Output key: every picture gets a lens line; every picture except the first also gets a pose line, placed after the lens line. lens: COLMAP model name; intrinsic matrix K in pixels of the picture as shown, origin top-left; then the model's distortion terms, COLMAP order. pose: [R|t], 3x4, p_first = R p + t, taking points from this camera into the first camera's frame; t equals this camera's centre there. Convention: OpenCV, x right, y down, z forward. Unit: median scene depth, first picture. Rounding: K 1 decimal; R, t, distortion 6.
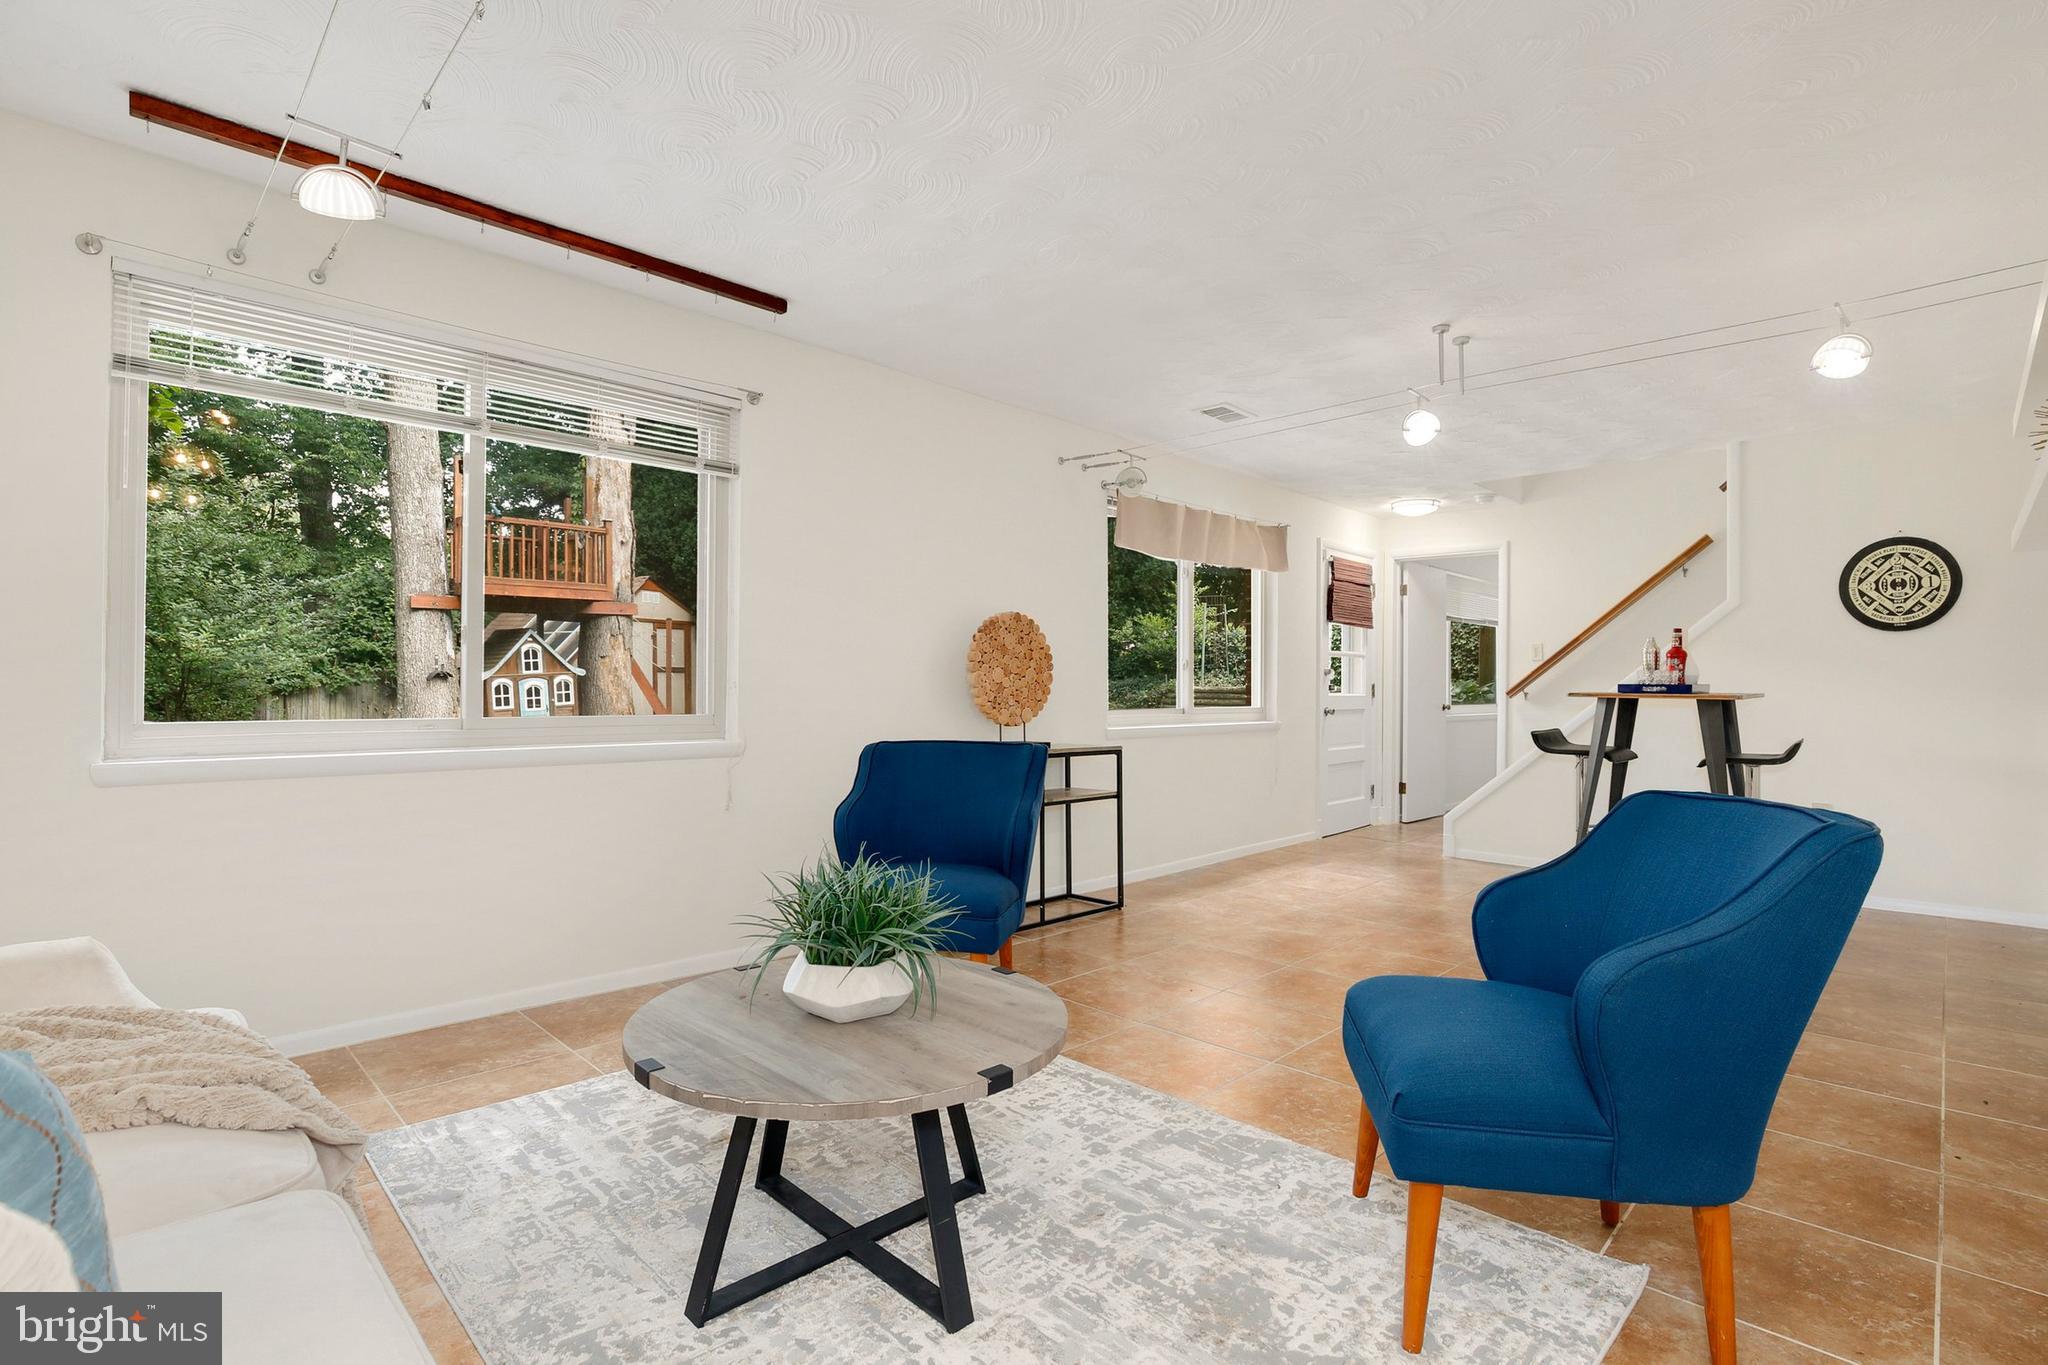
lens RADIAL K [[955.9, 0, 1017.5], [0, 955.9, 669.8], [0, 0, 1]] dist [-0.029460, 0.000236]
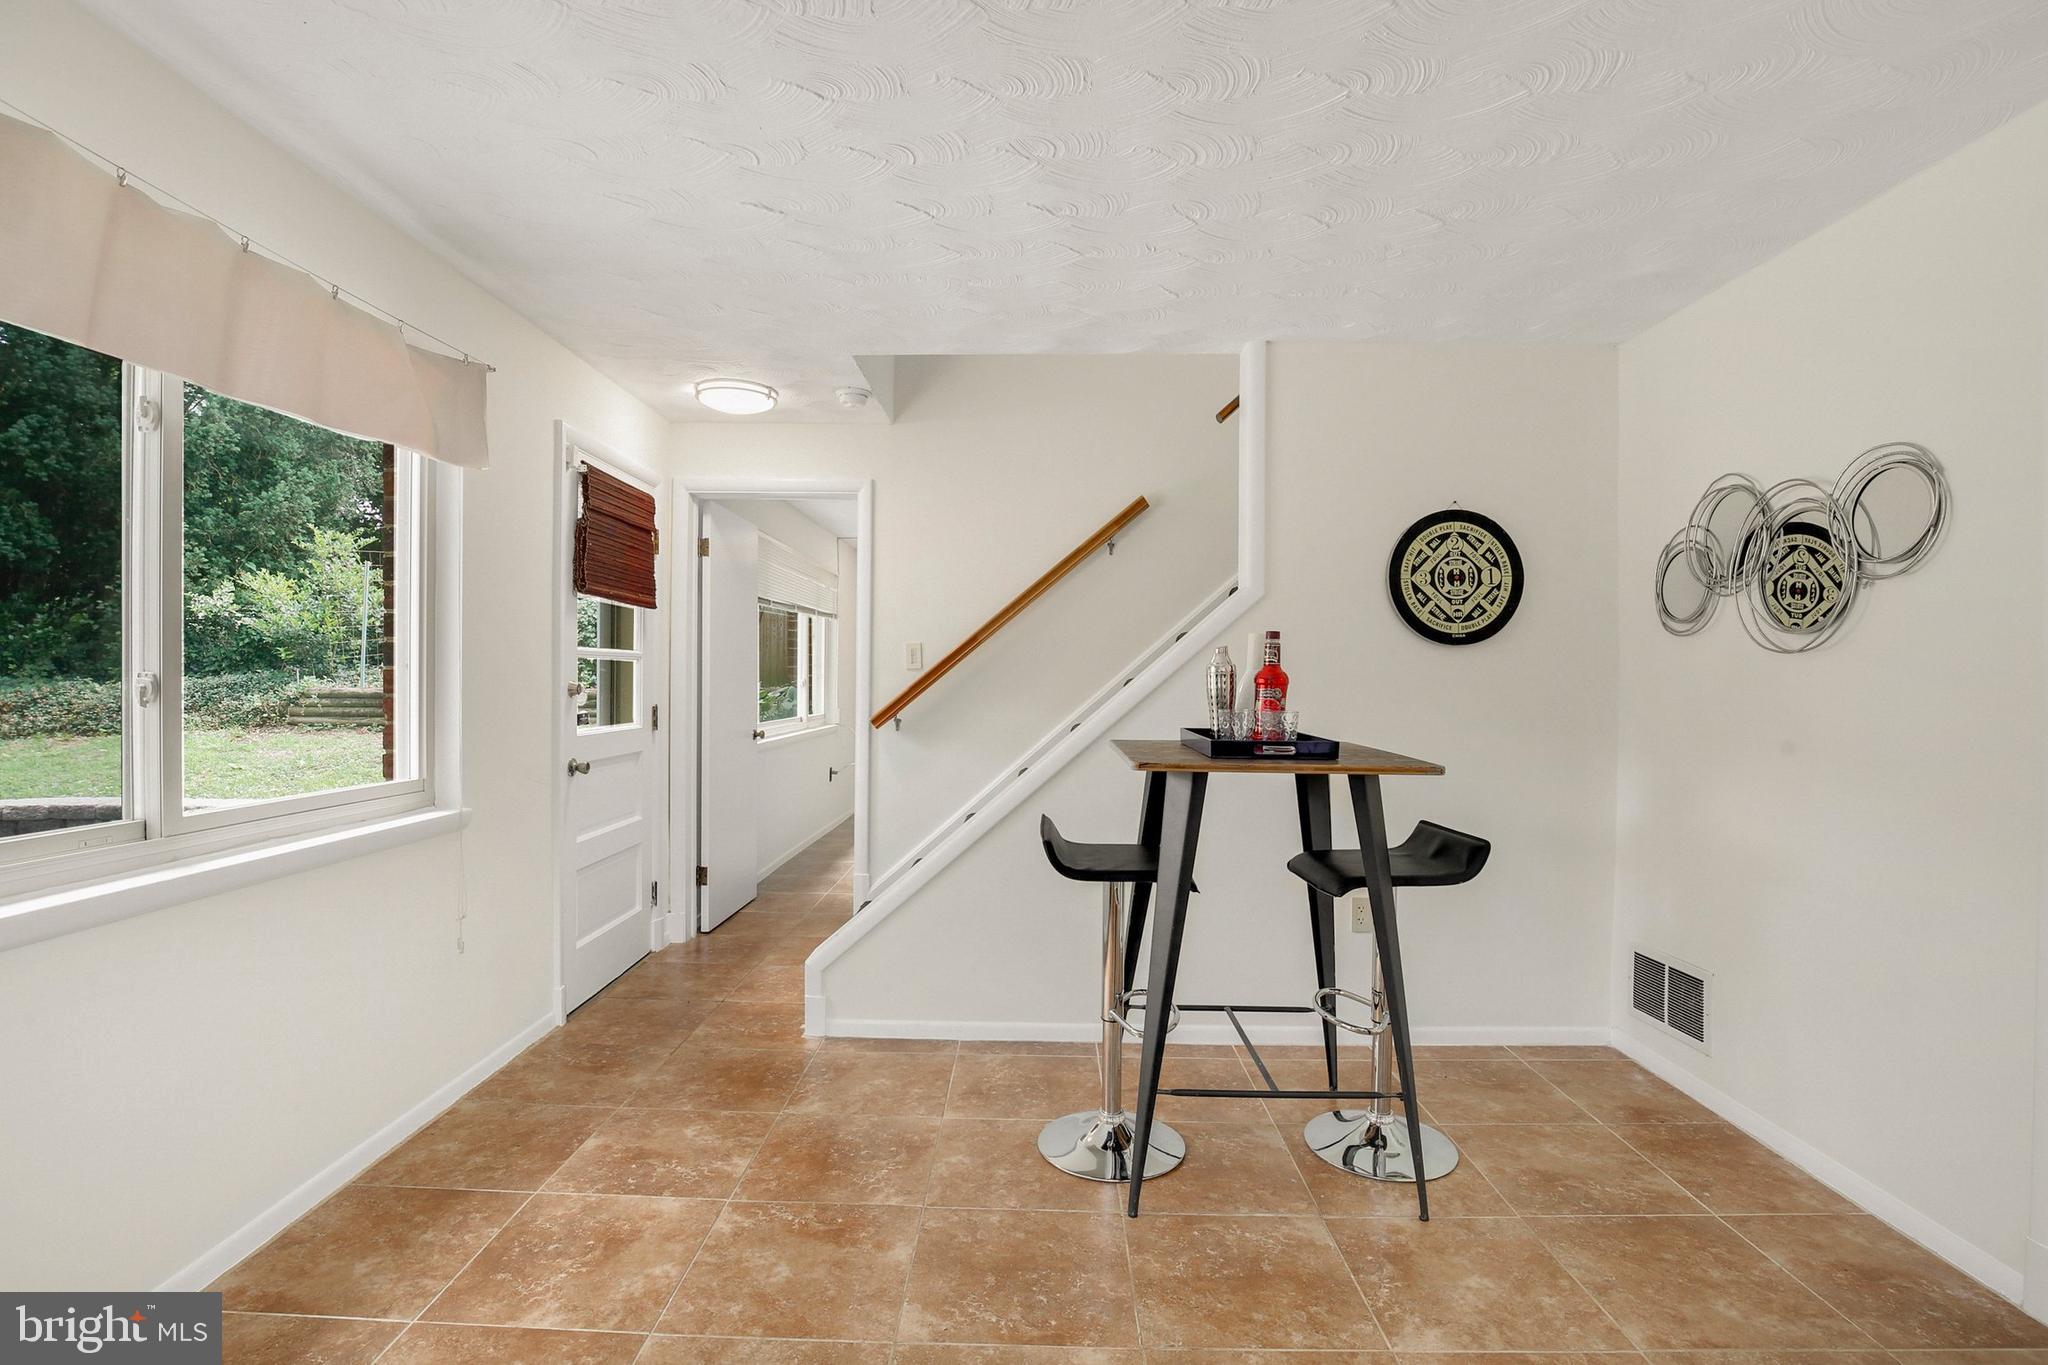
lens RADIAL K [[955.9, 0, 1006.8], [0, 955.9, 694.2], [0, 0, 1]] dist [-0.029460, 0.000236]
pose [[0.723101, -0.013383, 0.690613, 0.207739], [-0.015009, 0.999272, 0.035079, -0.024134], [-0.690579, -0.035731, 0.722373, 0.697965]]
